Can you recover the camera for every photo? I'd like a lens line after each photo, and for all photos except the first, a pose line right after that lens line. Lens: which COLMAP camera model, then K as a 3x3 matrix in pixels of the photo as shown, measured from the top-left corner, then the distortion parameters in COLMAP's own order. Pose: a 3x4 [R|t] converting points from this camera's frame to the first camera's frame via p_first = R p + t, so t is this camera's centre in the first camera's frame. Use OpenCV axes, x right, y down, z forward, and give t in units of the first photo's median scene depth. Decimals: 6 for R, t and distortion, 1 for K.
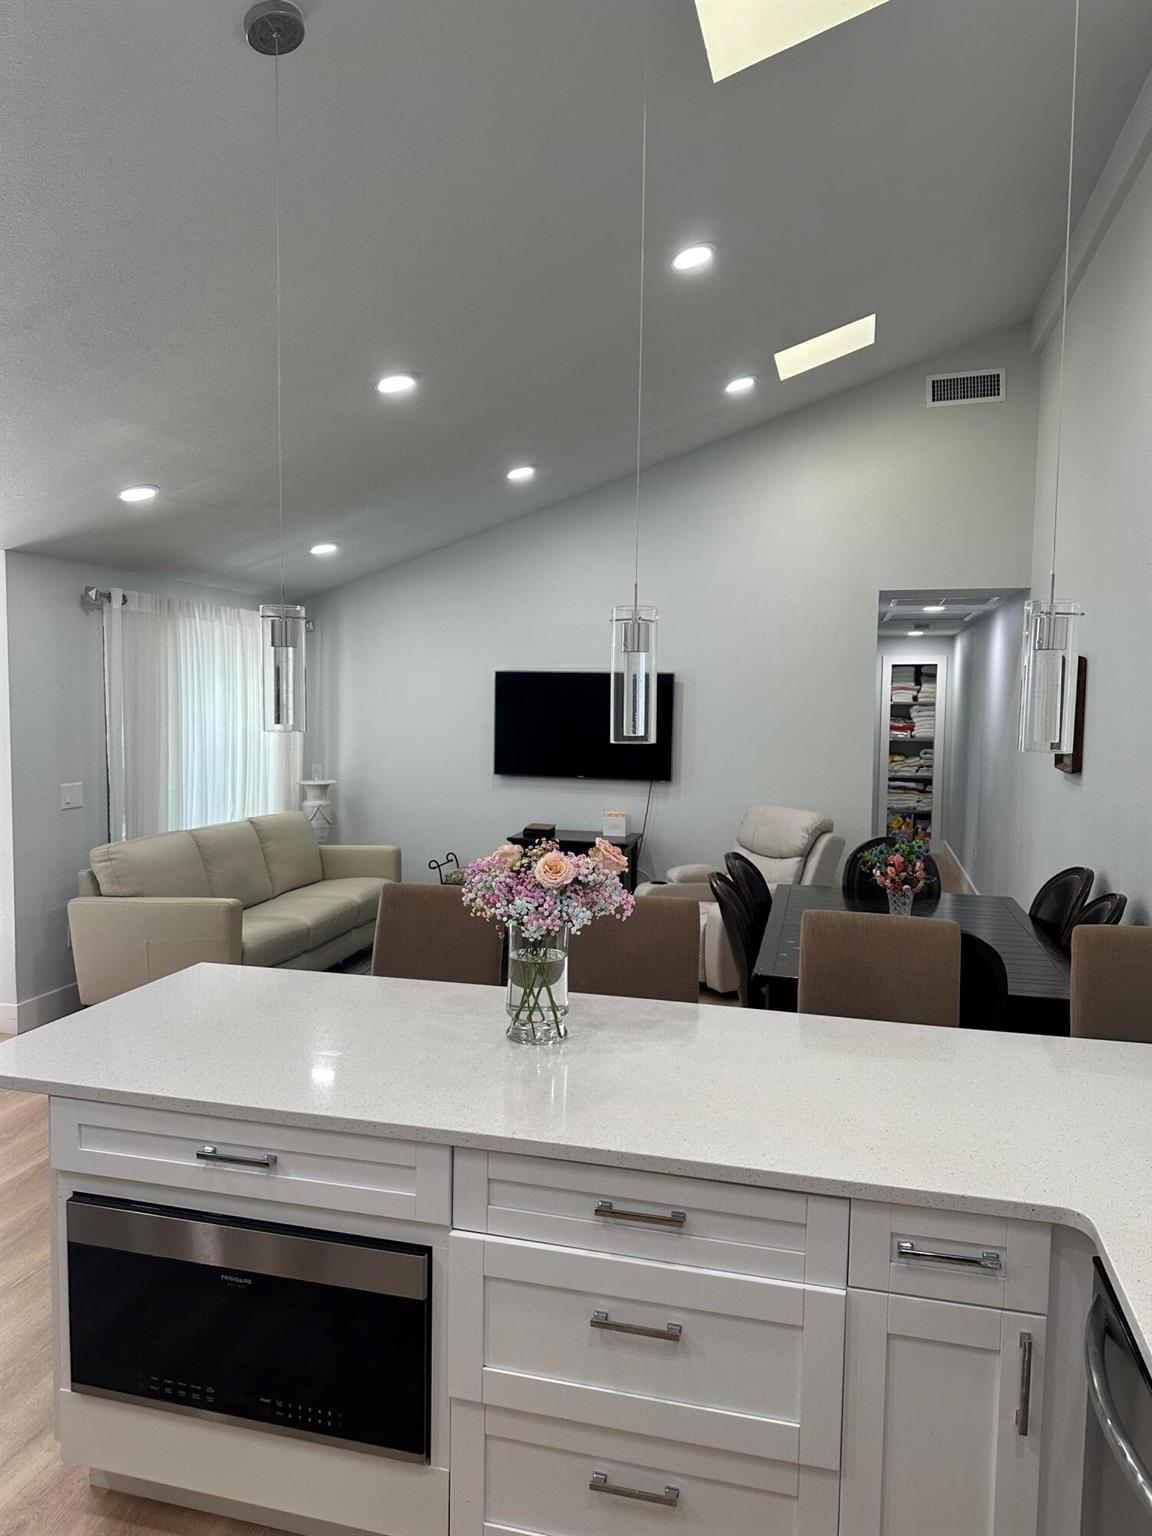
lens RADIAL K [[1075.3, 0, 577.0], [0, 1075.3, 768.5], [0, 0, 1]] dist [0.065597, -0.083958]
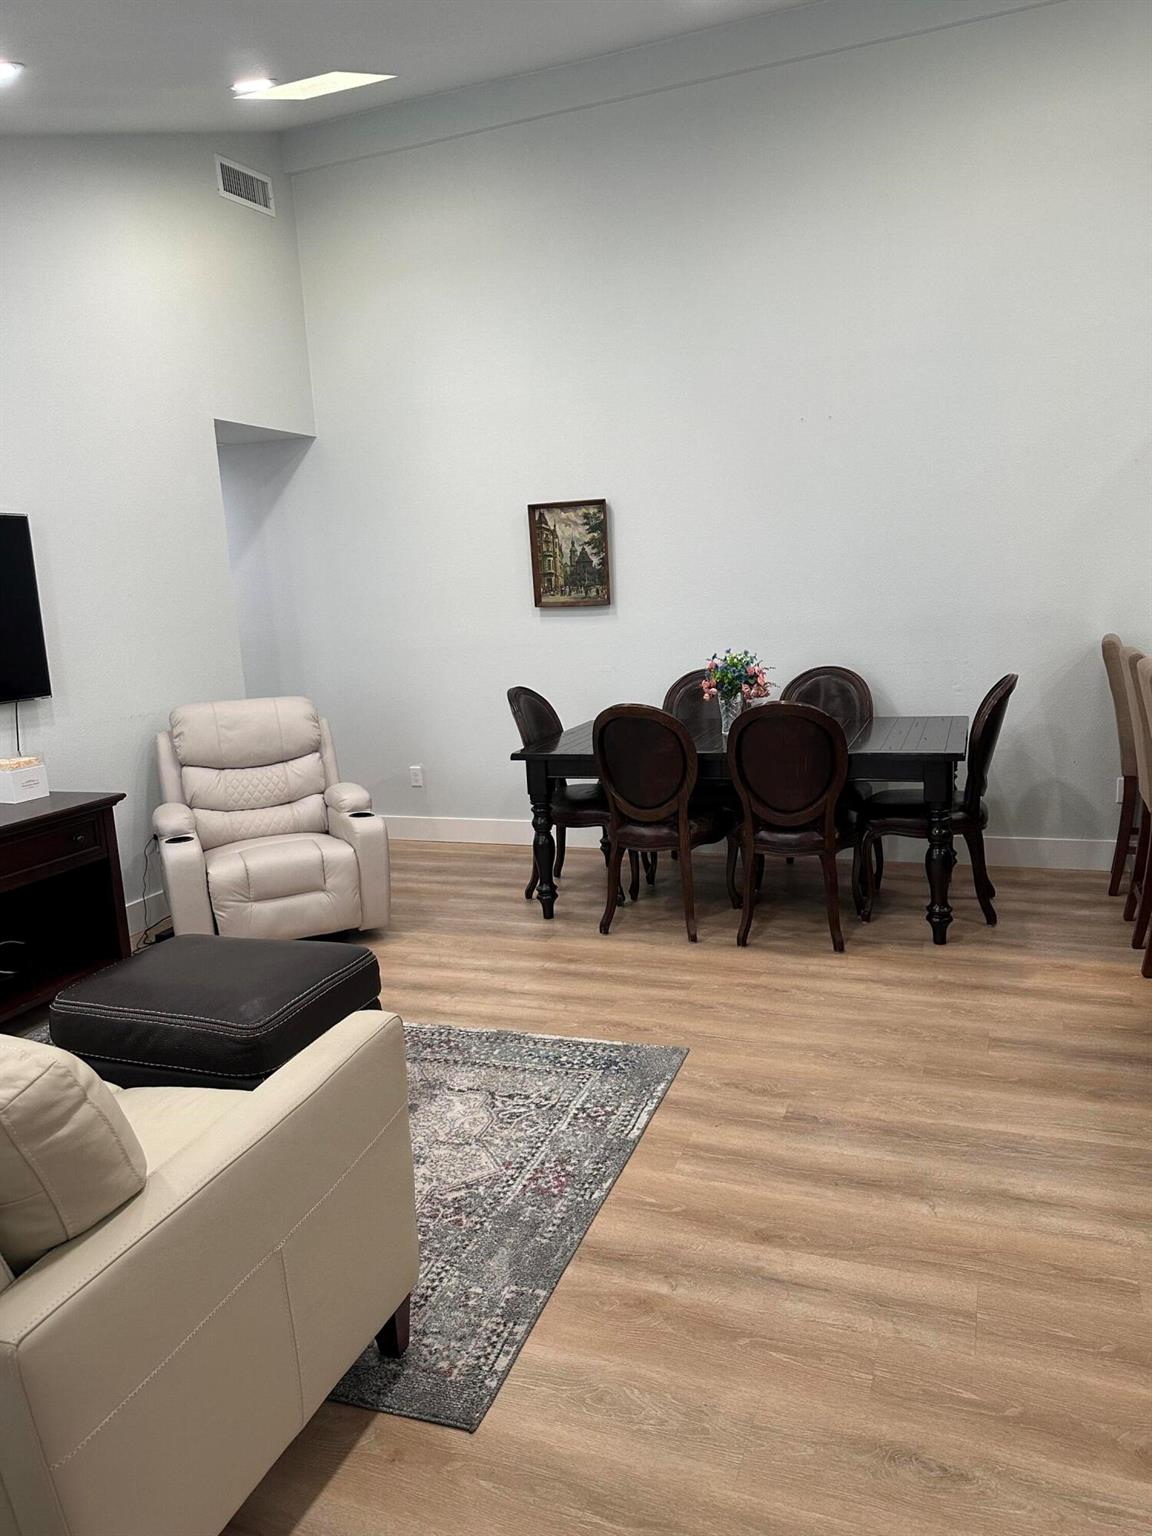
lens RADIAL K [[1075.3, 0, 562.6], [0, 1075.3, 767.9], [0, 0, 1]] dist [0.065597, -0.083958]
pose [[0.123089, -0.188665, 0.974297, -1.510873], [0.123465, 0.977046, 0.173599, -0.061154], [-0.984685, 0.098924, 0.143557, 1.923331]]
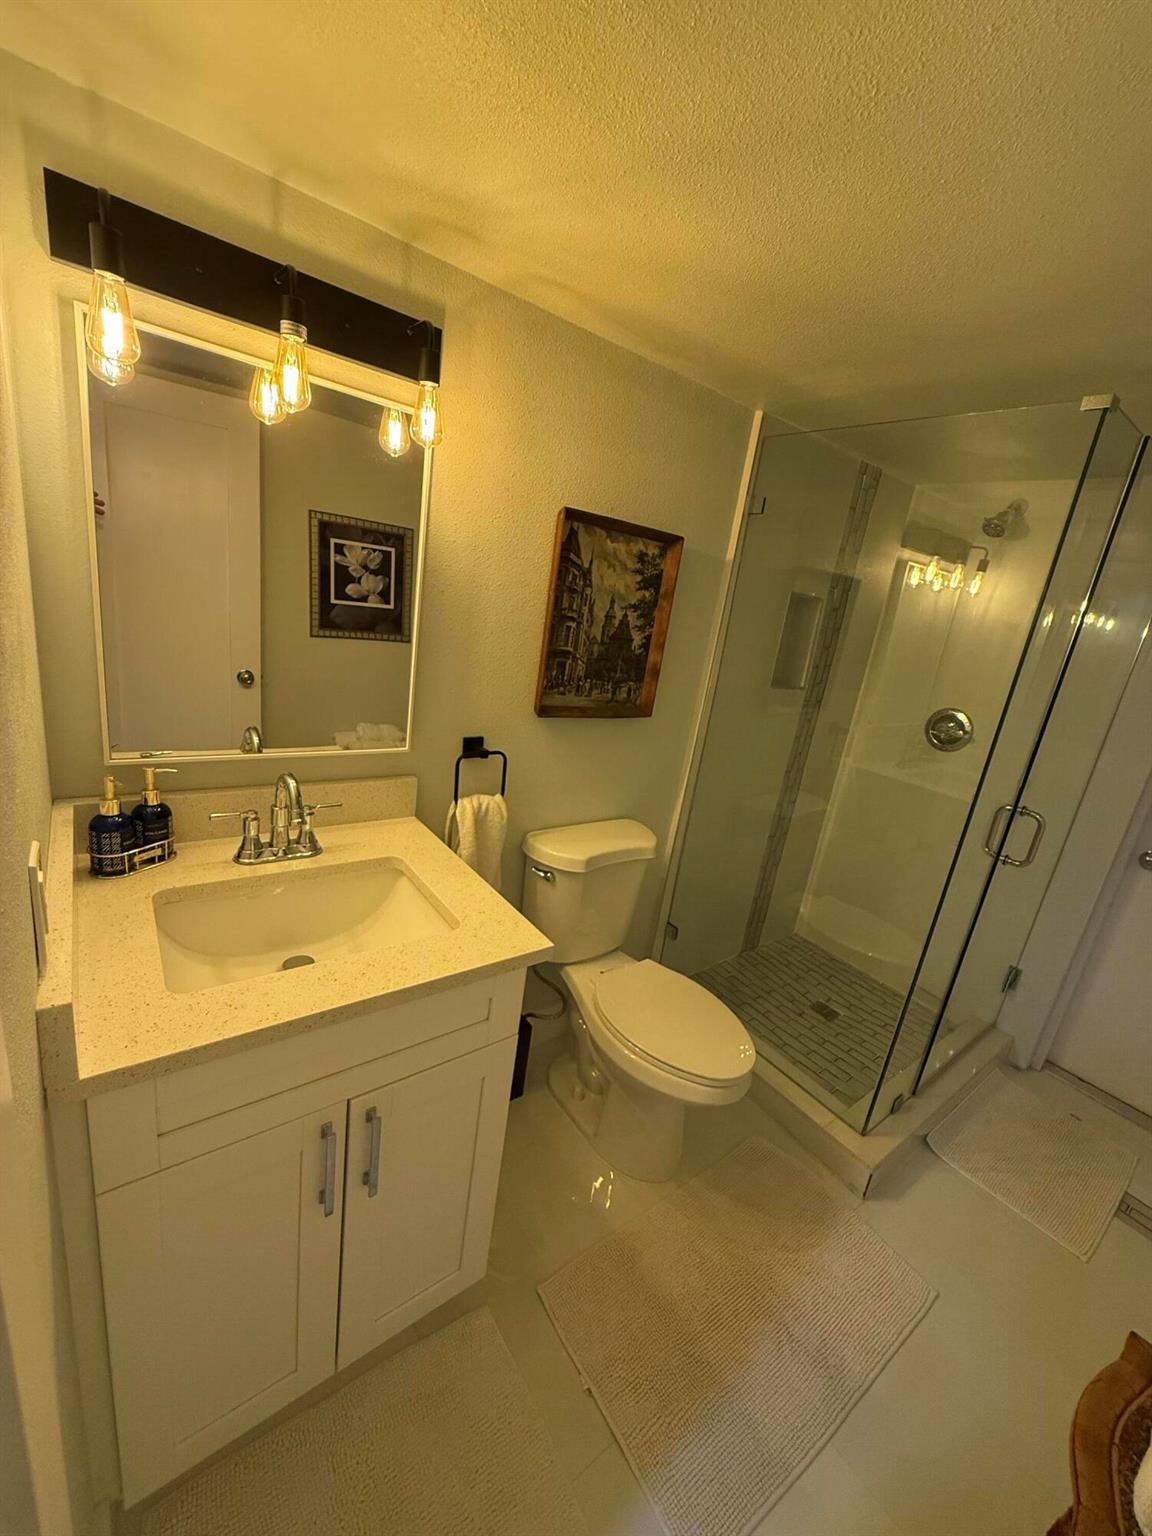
lens RADIAL K [[607.6, 0, 580.6], [0, 607.6, 762.2], [0, 0, 1]] dist [0.000800, -0.000102]
pose [[-0.772724, -0.278308, 0.570475, 0.536956], [-0.100223, 0.940973, 0.323303, -0.184078], [-0.626779, 0.192649, -0.755006, 2.823740]]
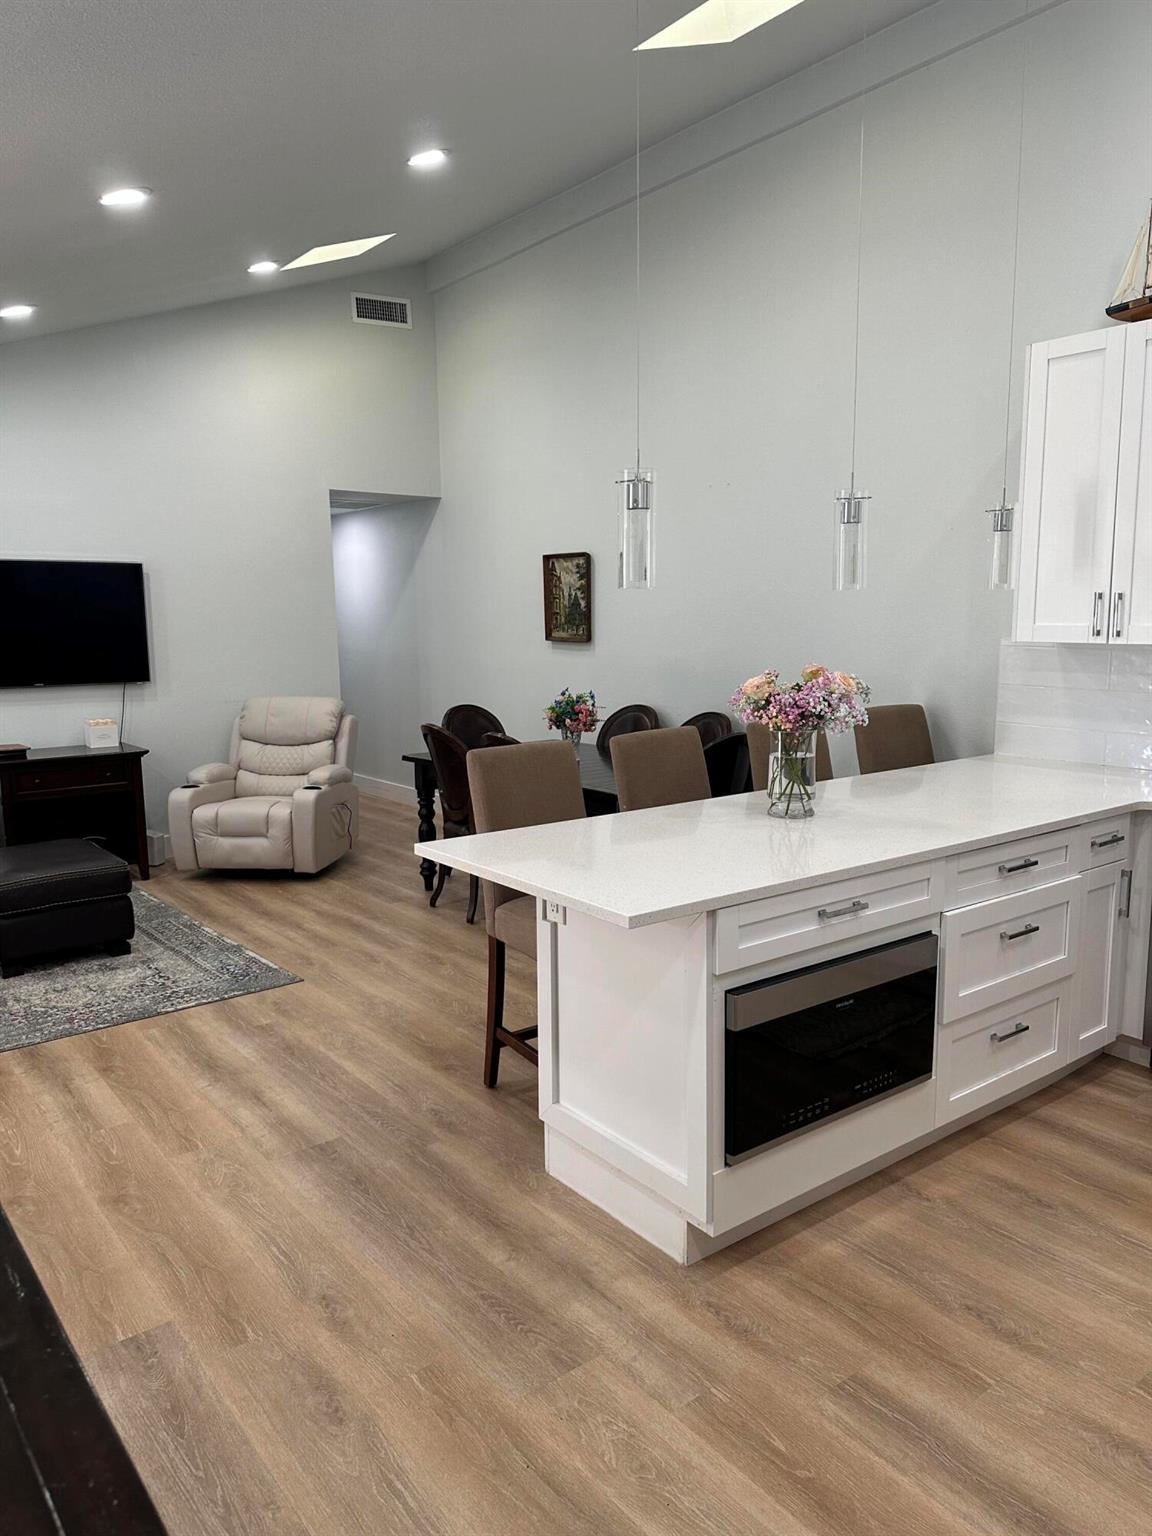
lens RADIAL K [[1075.3, 0, 570.5], [0, 1075.3, 766.2], [0, 0, 1]] dist [0.065597, -0.083958]
pose [[0.617813, -0.128684, 0.775723, -1.300573], [0.071870, 0.991630, 0.107261, 0.030208], [-0.783033, -0.010516, 0.621891, 0.413592]]
